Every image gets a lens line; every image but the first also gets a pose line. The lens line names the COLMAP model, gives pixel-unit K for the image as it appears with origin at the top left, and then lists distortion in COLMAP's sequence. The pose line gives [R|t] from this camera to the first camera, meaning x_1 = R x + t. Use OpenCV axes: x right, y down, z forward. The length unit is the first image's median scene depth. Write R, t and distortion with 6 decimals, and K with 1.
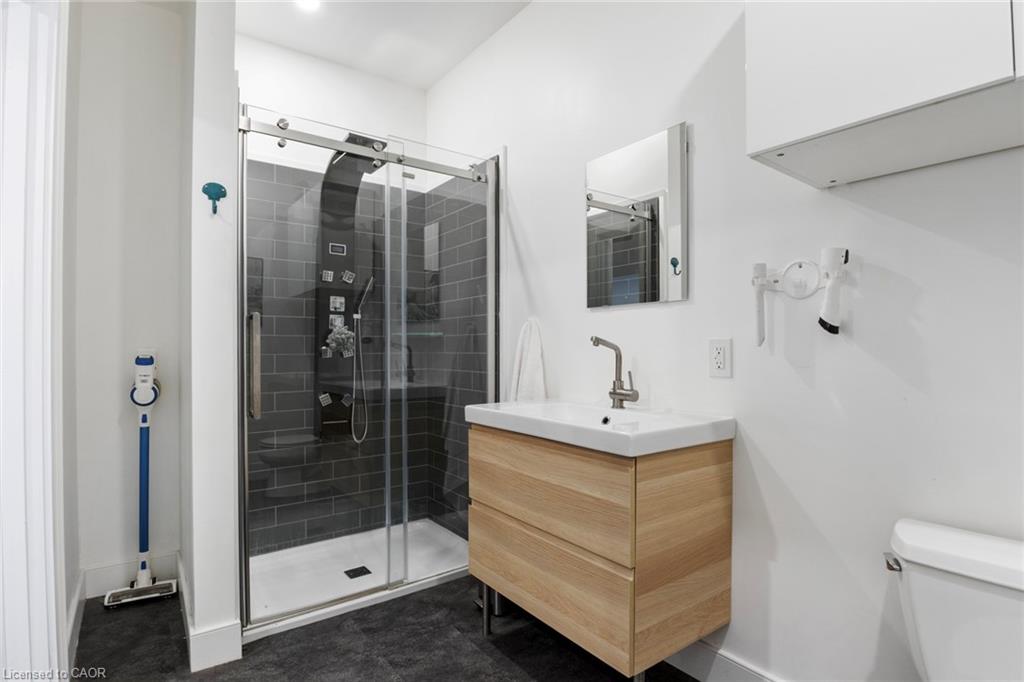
lens RADIAL K [[512.4, 0, 516.5], [0, 512.4, 339.4], [0, 0, 1]] dist [-0.018099, -0.000523]
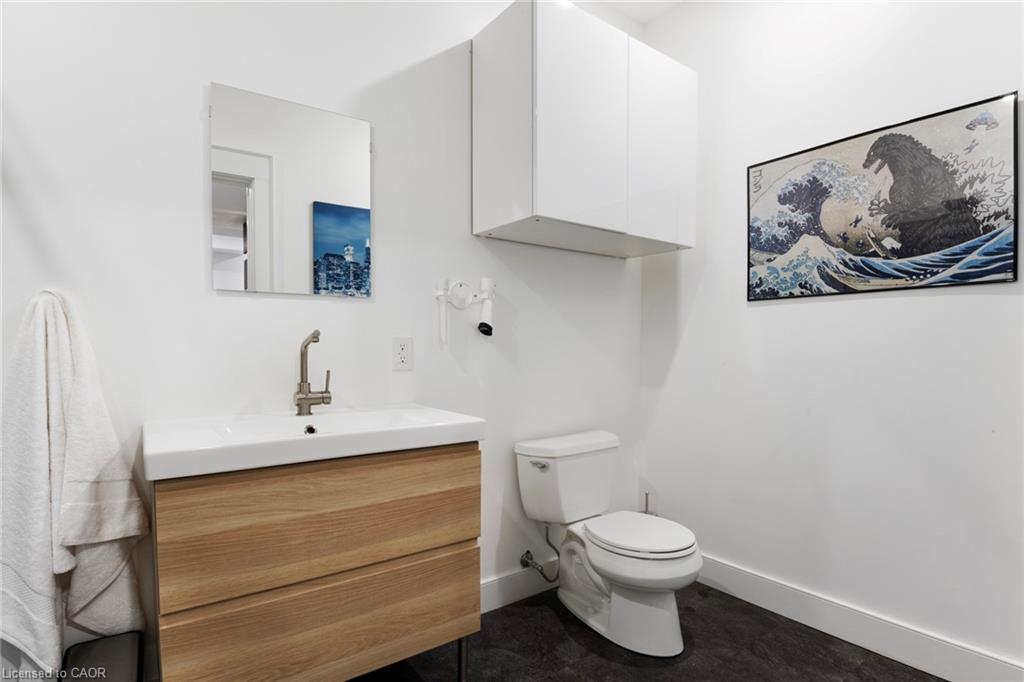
lens RADIAL K [[512.4, 0, 516.2], [0, 512.4, 350.2], [0, 0, 1]] dist [-0.018099, -0.000523]
pose [[0.024803, -0.014473, 0.999588, -0.752622], [-0.016692, 0.999750, 0.014889, 0.007662], [-0.999553, -0.017054, 0.024555, 0.729437]]
